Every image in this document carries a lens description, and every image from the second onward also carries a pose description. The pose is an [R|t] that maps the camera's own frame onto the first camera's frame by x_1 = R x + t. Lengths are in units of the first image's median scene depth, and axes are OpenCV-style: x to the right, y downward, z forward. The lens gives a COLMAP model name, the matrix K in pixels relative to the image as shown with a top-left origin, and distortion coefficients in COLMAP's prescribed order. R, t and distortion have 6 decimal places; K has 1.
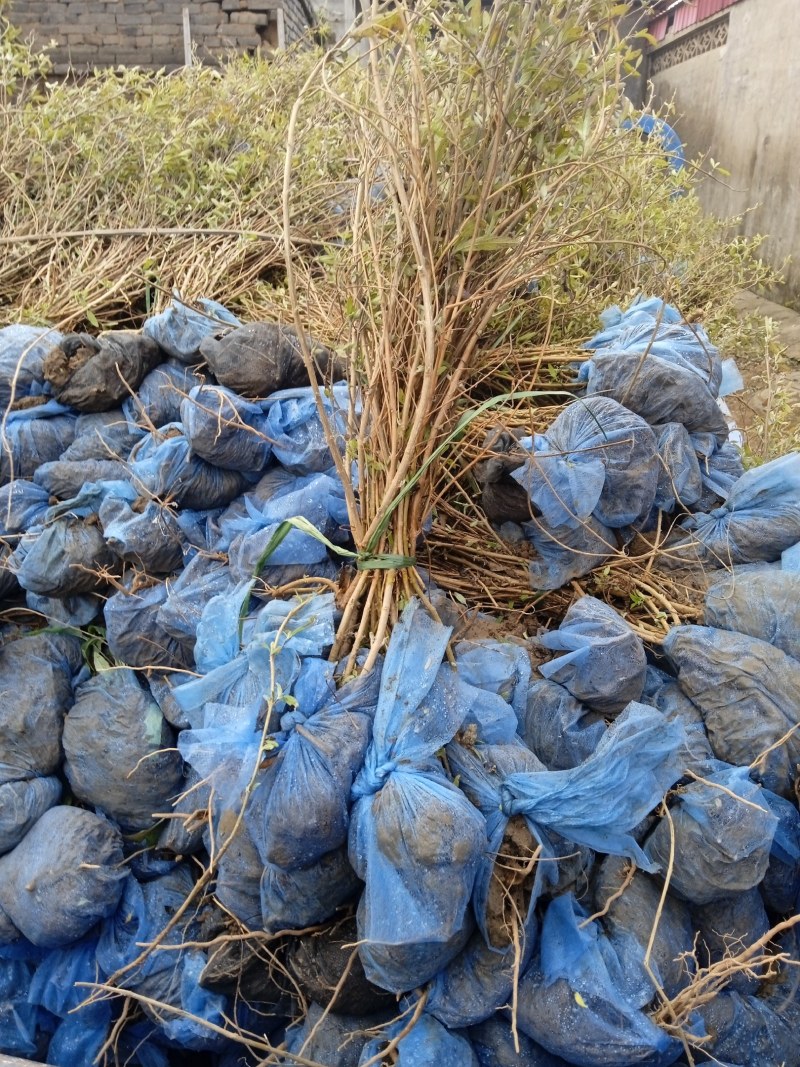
lens RADIAL K [[897.8, 0, 425.0], [0, 897.8, 515.6], [0, 0, 1]] dist [0.111669, -0.206462]
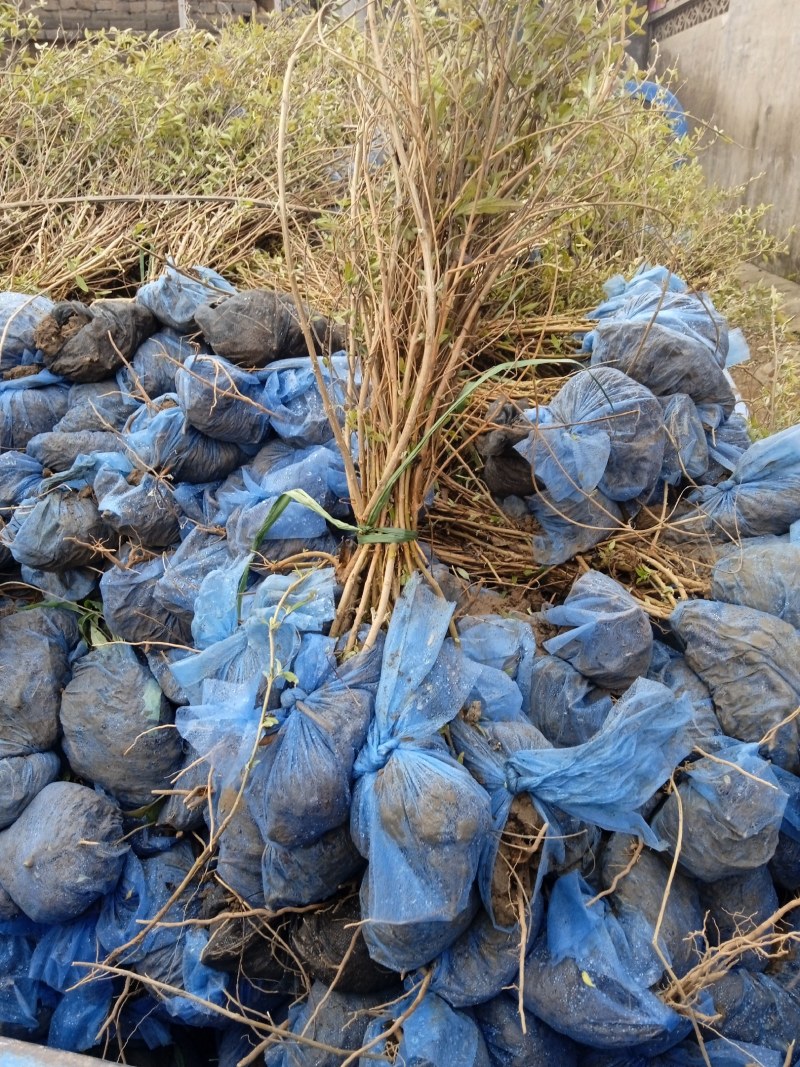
lens RADIAL K [[886.9, 0, 424.8], [0, 886.9, 527.5], [0, 0, 1]] dist [0.102167, -0.165398]
pose [[0.999996, 0.000232, 0.002919, -0.004714], [-0.000351, 0.999164, 0.040881, 0.002660], [-0.002907, -0.040882, 0.999160, 0.030823]]
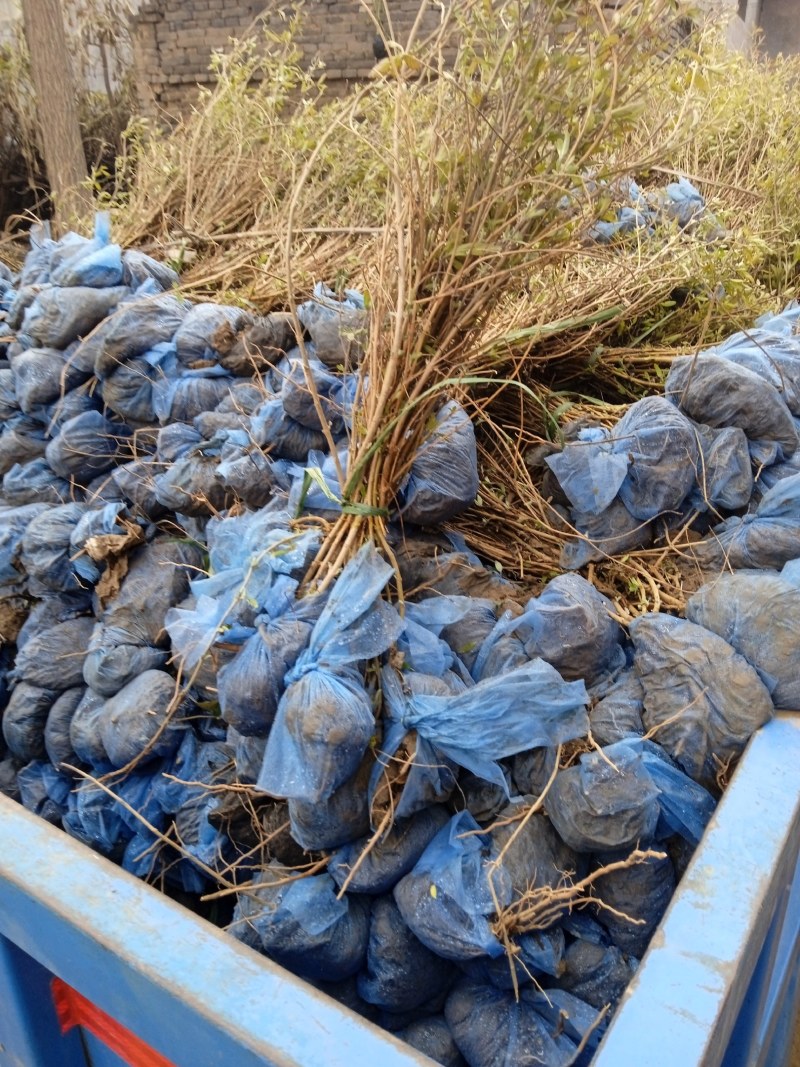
lens RADIAL K [[872.6, 0, 412.2], [0, 872.6, 530.3], [0, 0, 1]] dist [0.108486, -0.193111]
pose [[0.930096, 0.134936, -0.341635, 0.325537], [-0.126045, 0.990853, 0.048201, 0.010172], [0.345014, -0.001770, 0.938596, -0.062249]]
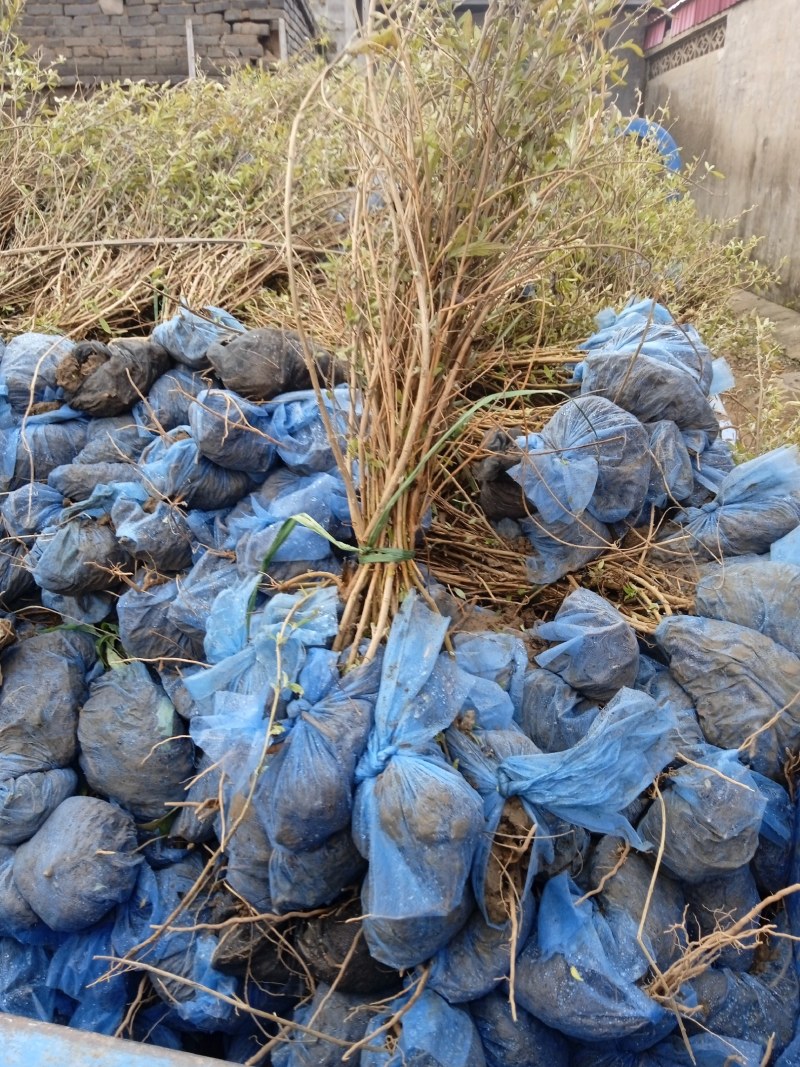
lens RADIAL K [[886.4, 0, 422.8], [0, 886.4, 513.2], [0, 0, 1]] dist [0.130060, -0.225134]
pose [[0.999908, -0.010600, -0.008462, 0.006314], [0.010561, 0.999933, -0.004688, 0.005411], [0.008511, 0.004598, 0.999953, -0.024261]]
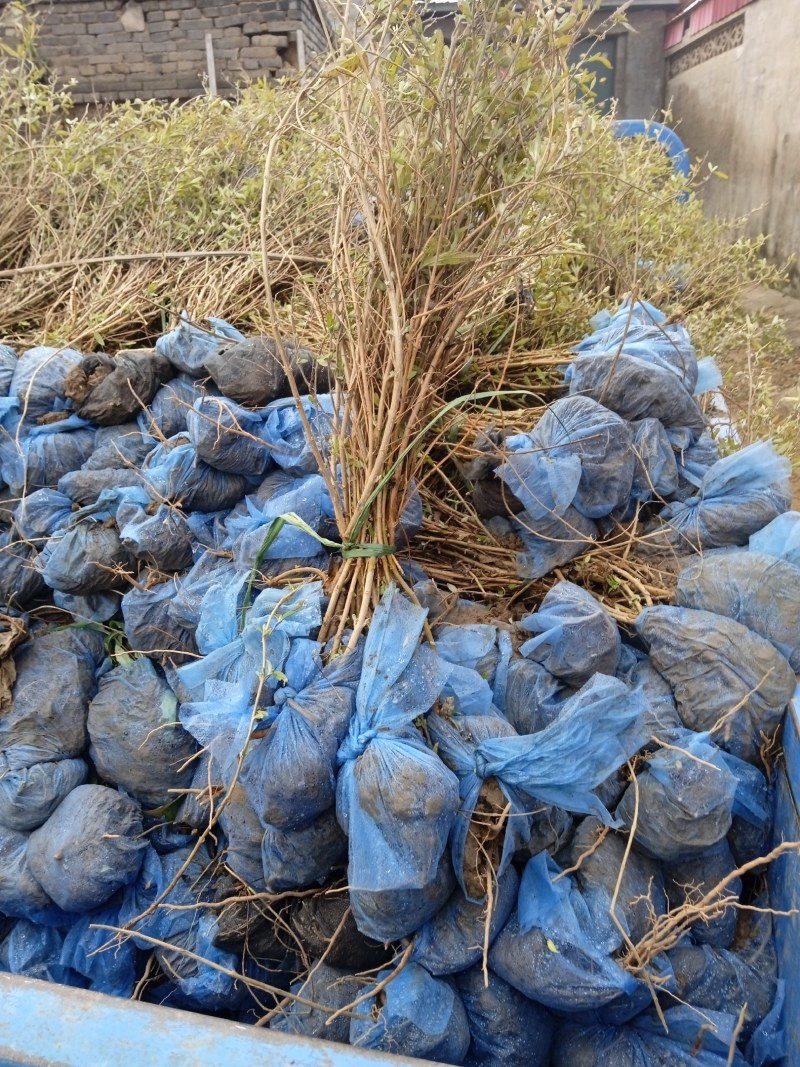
lens RADIAL K [[887.8, 0, 420.6], [0, 887.8, 515.8], [0, 0, 1]] dist [0.106452, -0.186163]
pose [[0.998873, -0.026407, -0.039442, 0.048971], [0.026103, 0.999626, -0.008193, 0.014488], [0.039644, 0.007154, 0.999188, -0.062201]]
